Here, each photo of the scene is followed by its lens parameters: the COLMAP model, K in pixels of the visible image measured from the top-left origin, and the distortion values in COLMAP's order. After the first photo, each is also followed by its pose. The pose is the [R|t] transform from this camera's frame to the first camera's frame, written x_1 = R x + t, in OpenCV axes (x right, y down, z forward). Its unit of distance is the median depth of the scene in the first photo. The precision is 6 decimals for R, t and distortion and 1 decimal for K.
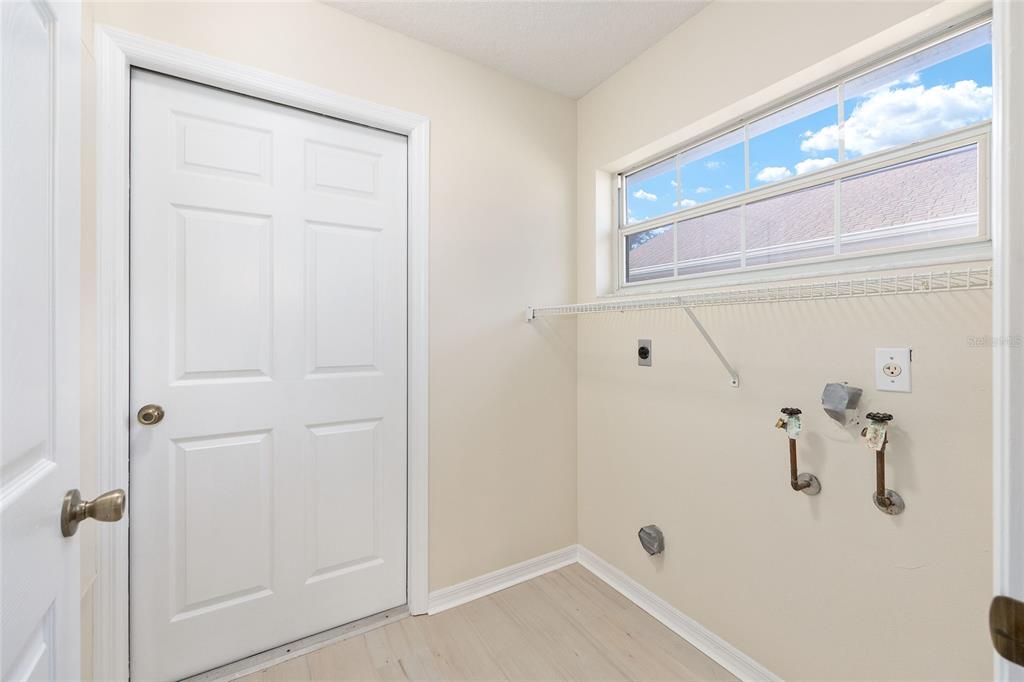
lens RADIAL K [[412.7, 0, 512.9], [0, 412.7, 333.7], [0, 0, 1]] dist [-0.001139, 0.000094]
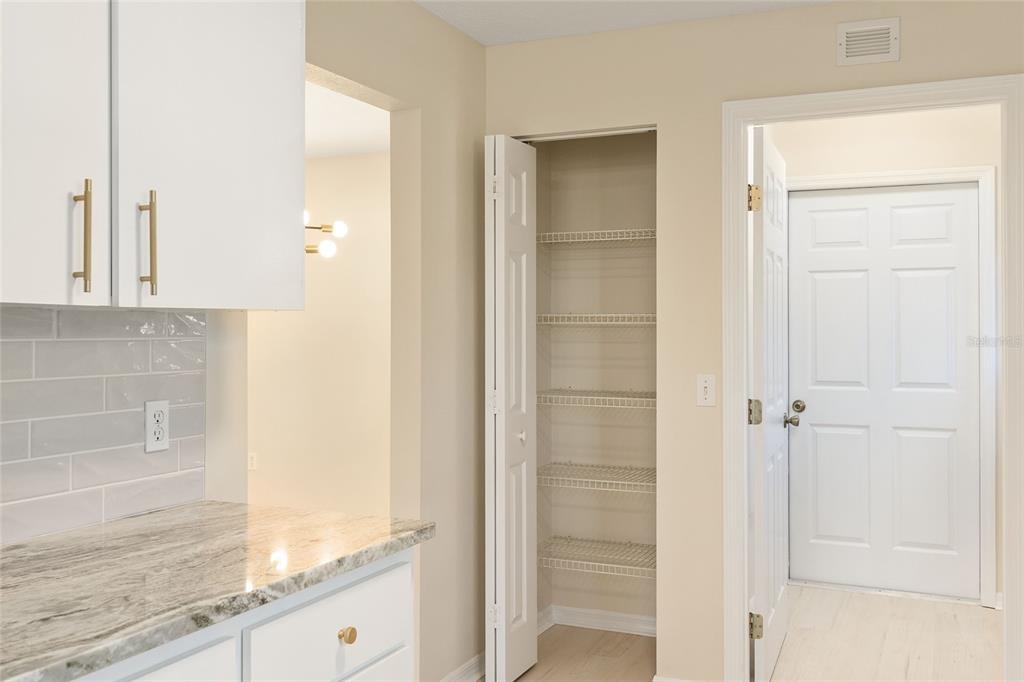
lens RADIAL K [[983.4, 0, 511.3], [0, 983.4, 324.1], [0, 0, 1]] dist [0.002729, 0.000619]
pose [[0.563139, -0.006987, -0.826333, 1.462145], [0.000179, 0.999965, -0.008333, -0.080479], [0.826362, 0.004545, 0.563120, -1.837434]]
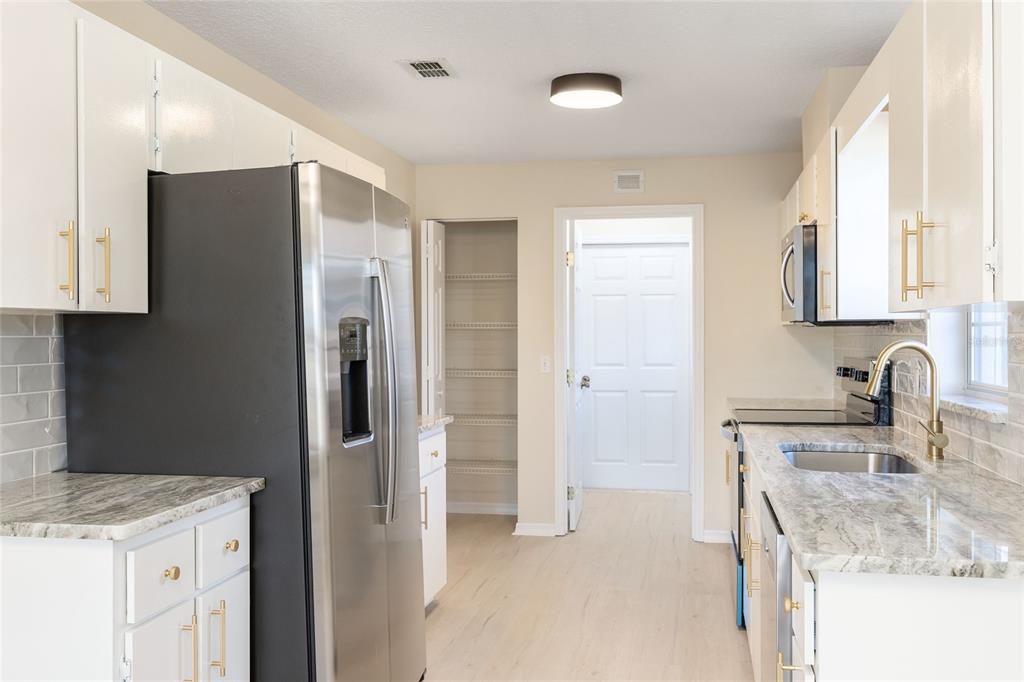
lens RADIAL K [[981.1, 0, 512.0], [0, 981.1, 341.0], [0, 0, 1]] dist [0.002401, -0.003638]
pose [[0.742134, 0.001764, -0.670249, 2.539768], [0.002816, 0.999980, 0.005750, -0.069928], [0.670246, -0.006155, 0.742114, -3.395221]]
